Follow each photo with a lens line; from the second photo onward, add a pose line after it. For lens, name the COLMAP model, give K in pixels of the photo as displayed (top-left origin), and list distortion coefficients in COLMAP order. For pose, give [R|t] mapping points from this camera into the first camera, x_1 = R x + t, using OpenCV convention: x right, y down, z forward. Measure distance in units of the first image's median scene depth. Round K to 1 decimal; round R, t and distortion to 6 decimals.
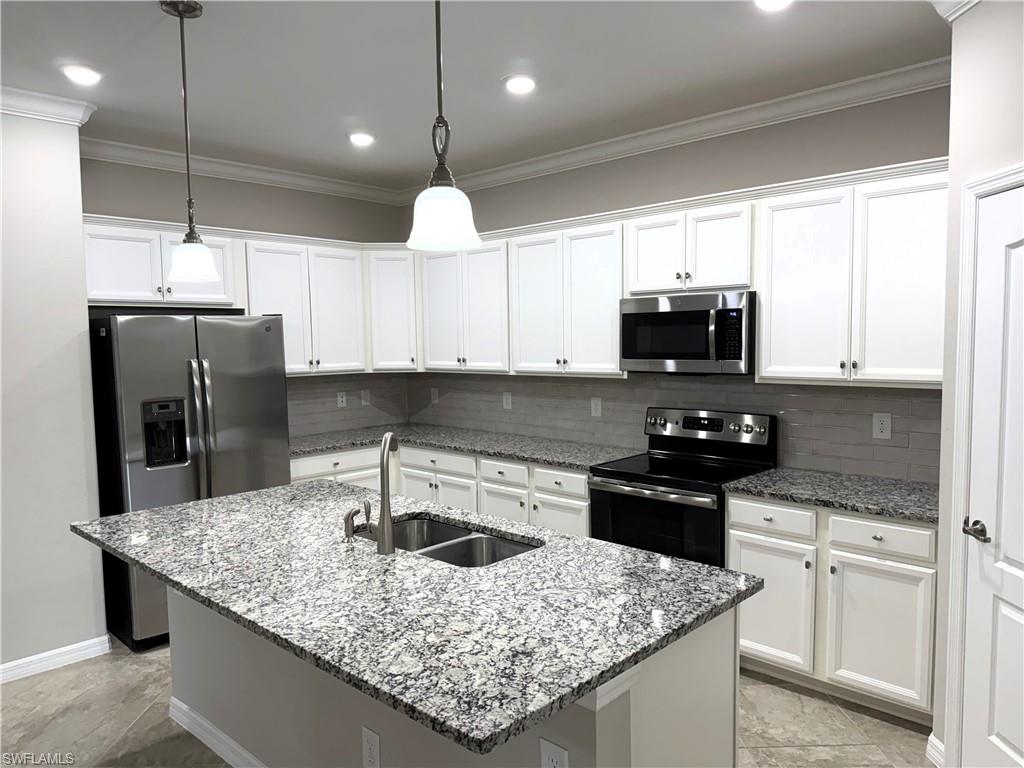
lens RADIAL K [[712.2, 0, 511.7], [0, 712.2, 391.5], [0, 0, 1]] dist [0.113547, -0.154719]
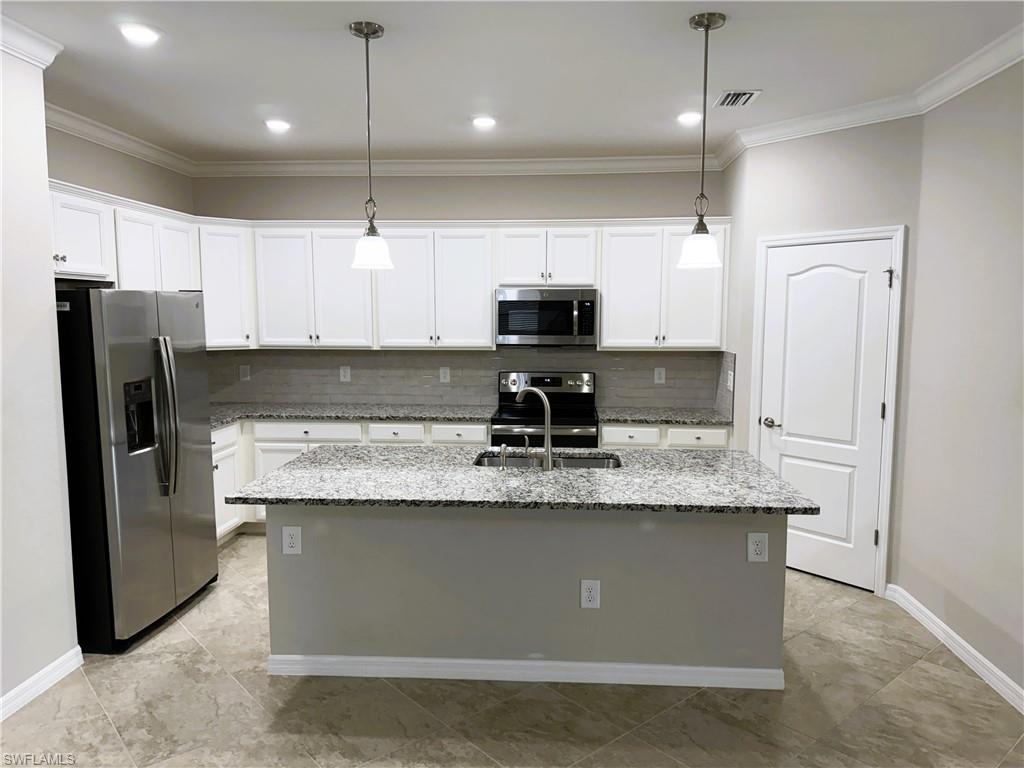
lens RADIAL K [[712.2, 0, 511.7], [0, 712.2, 391.5], [0, 0, 1]] dist [0.113547, -0.154719]
pose [[0.775113, -0.053809, 0.629527, -0.698706], [0.035198, 0.998497, 0.042009, 0.003613], [-0.630841, -0.010403, 0.775842, -0.032524]]
